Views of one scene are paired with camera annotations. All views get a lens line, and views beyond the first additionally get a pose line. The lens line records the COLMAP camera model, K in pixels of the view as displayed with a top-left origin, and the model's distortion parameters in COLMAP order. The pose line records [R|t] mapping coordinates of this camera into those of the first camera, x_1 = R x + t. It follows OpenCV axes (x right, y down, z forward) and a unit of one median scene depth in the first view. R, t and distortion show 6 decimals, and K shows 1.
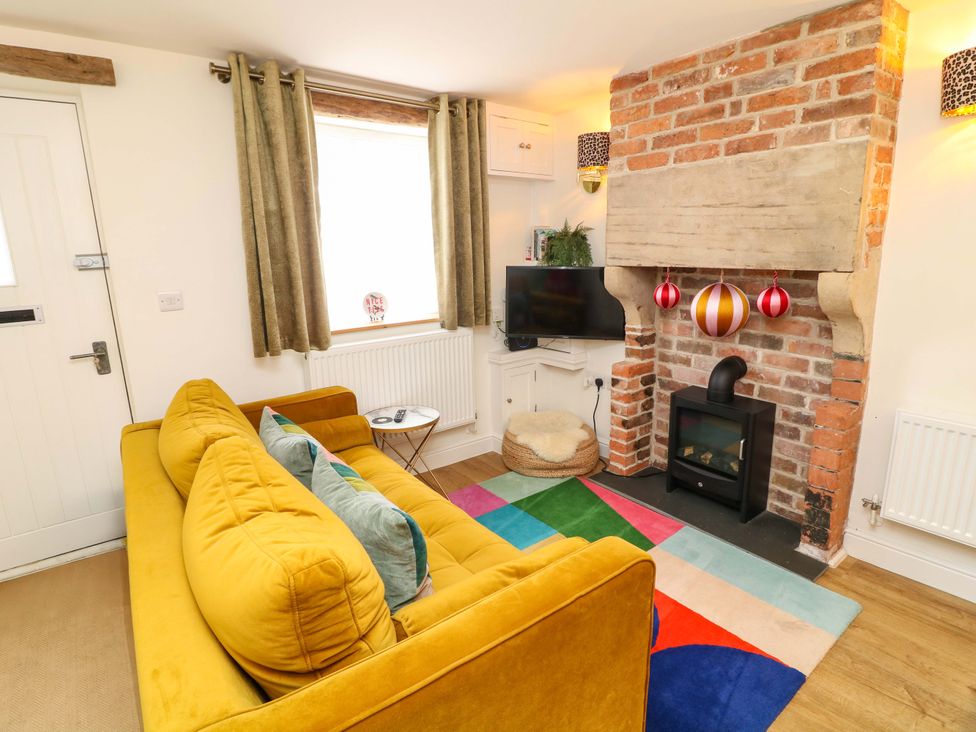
lens RADIAL K [[507.0, 0, 488.0], [0, 507.0, 357.6], [0, 0, 1]] dist [-0.004564, -0.010925]
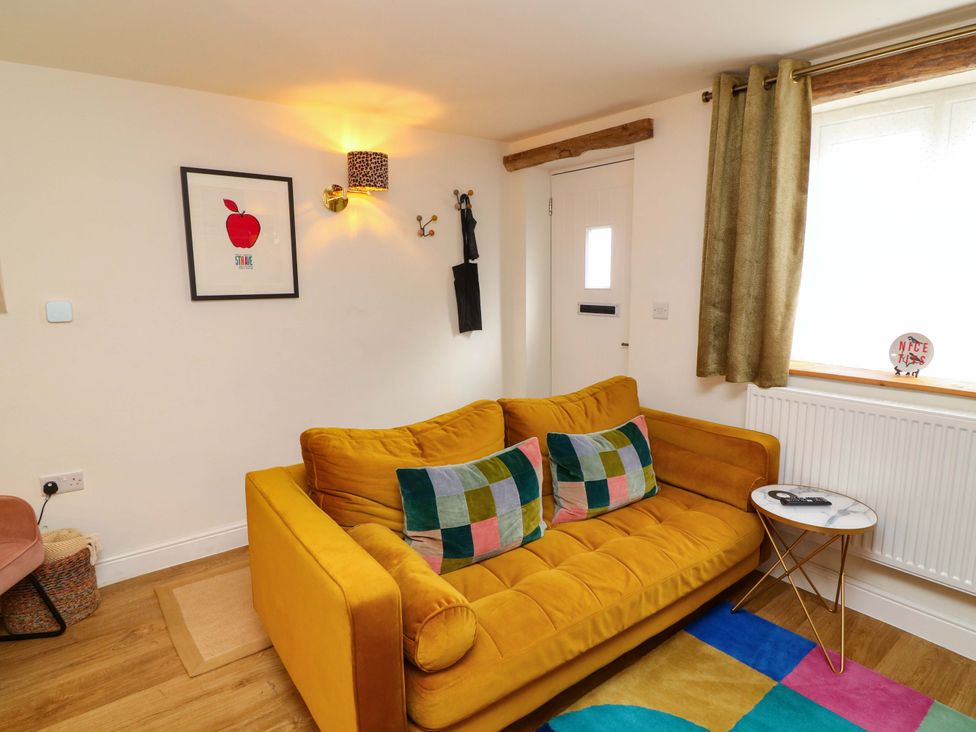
lens RADIAL K [[556.5, 0, 488.5], [0, 556.5, 361.0], [0, 0, 1]] dist [0.001976, -0.012247]
pose [[0.010907, 0.181362, -0.983356, 0.593562], [-0.203730, 0.963190, 0.175383, -0.131444], [0.978966, 0.198426, 0.047454, 0.520972]]
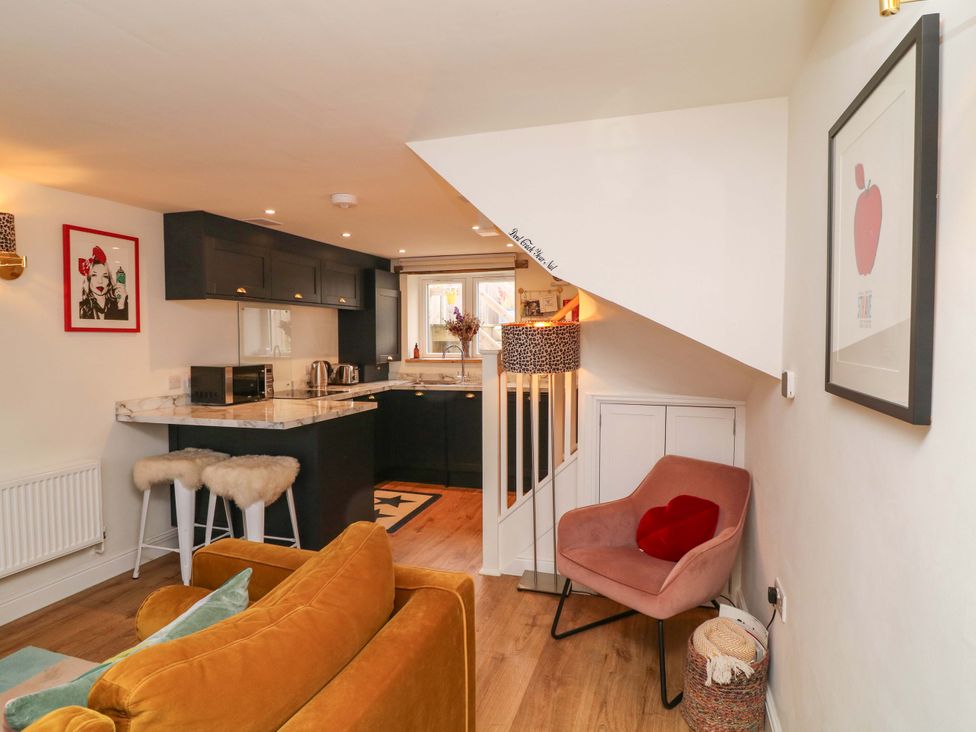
lens RADIAL K [[556.5, 0, 489.1], [0, 556.5, 360.9], [0, 0, 1]] dist [0.001976, -0.012247]
pose [[-0.573023, -0.010298, 0.819475, -0.721500], [0.191062, 0.970689, 0.145799, -0.109143], [-0.796957, 0.240116, -0.554260, 0.541726]]
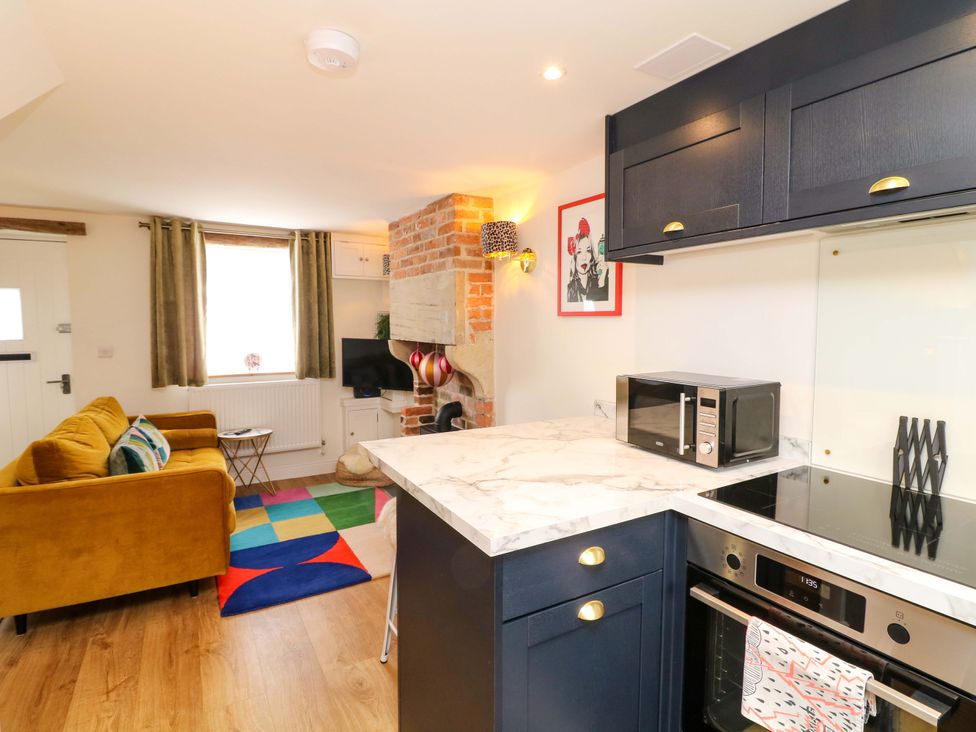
lens RADIAL K [[507.0, 0, 489.3], [0, 507.0, 354.2], [0, 0, 1]] dist [-0.004564, -0.010925]
pose [[0.993111, 0.030756, -0.113065, 0.781212], [-0.047312, 0.988033, -0.146806, 0.077660], [0.107197, 0.151144, 0.982682, -0.489763]]
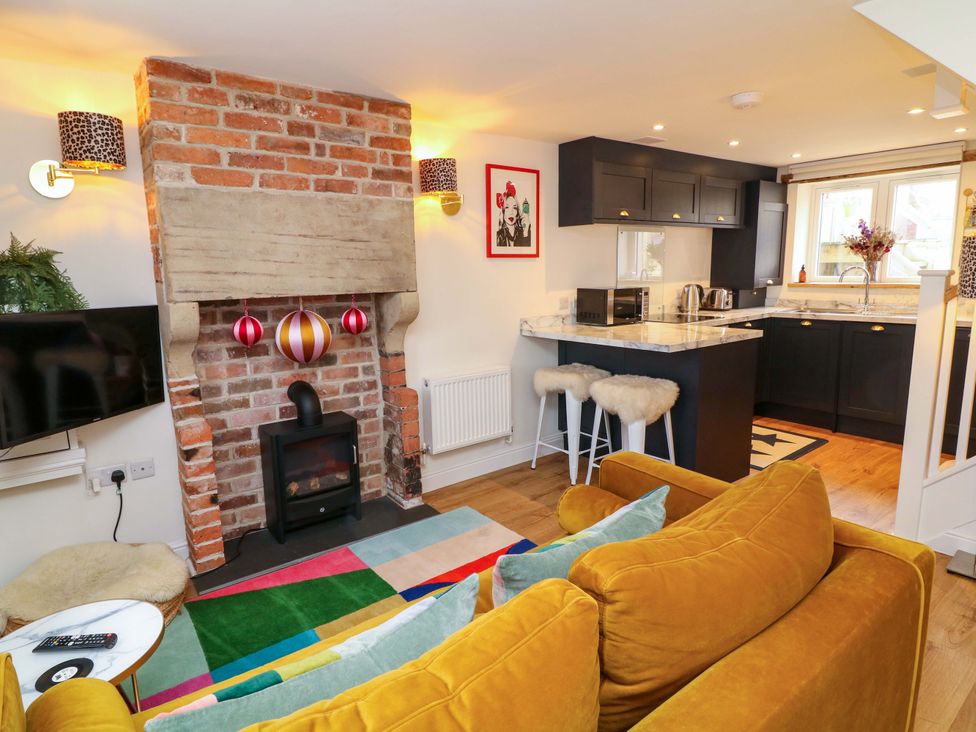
lens RADIAL K [[556.5, 0, 490.1], [0, 556.5, 361.7], [0, 0, 1]] dist [0.001976, -0.012247]
pose [[-0.010534, -0.146502, 0.989154, -0.666040], [0.234106, 0.961356, 0.144878, -0.119609], [-0.972154, 0.233093, 0.024170, 0.613382]]
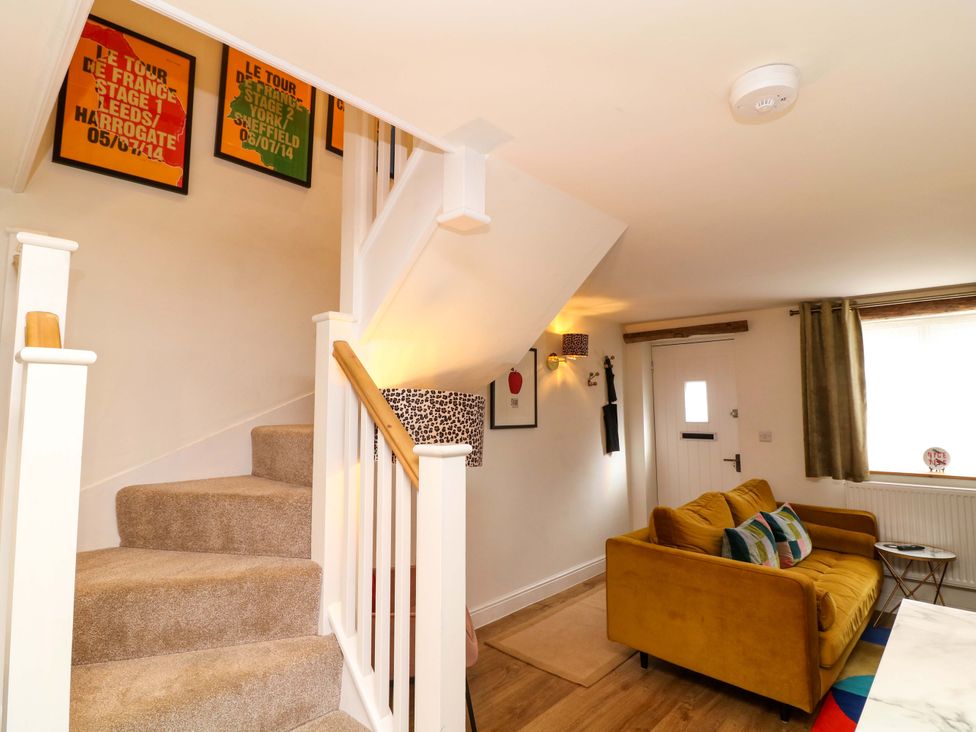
lens RADIAL K [[507.0, 0, 485.5], [0, 507.0, 355.9], [0, 0, 1]] dist [-0.004564, -0.010925]
pose [[0.155750, -0.074260, -0.985001, 0.938897], [-0.213051, 0.971175, -0.106906, 0.014557], [0.964547, 0.226506, 0.135439, -0.258897]]
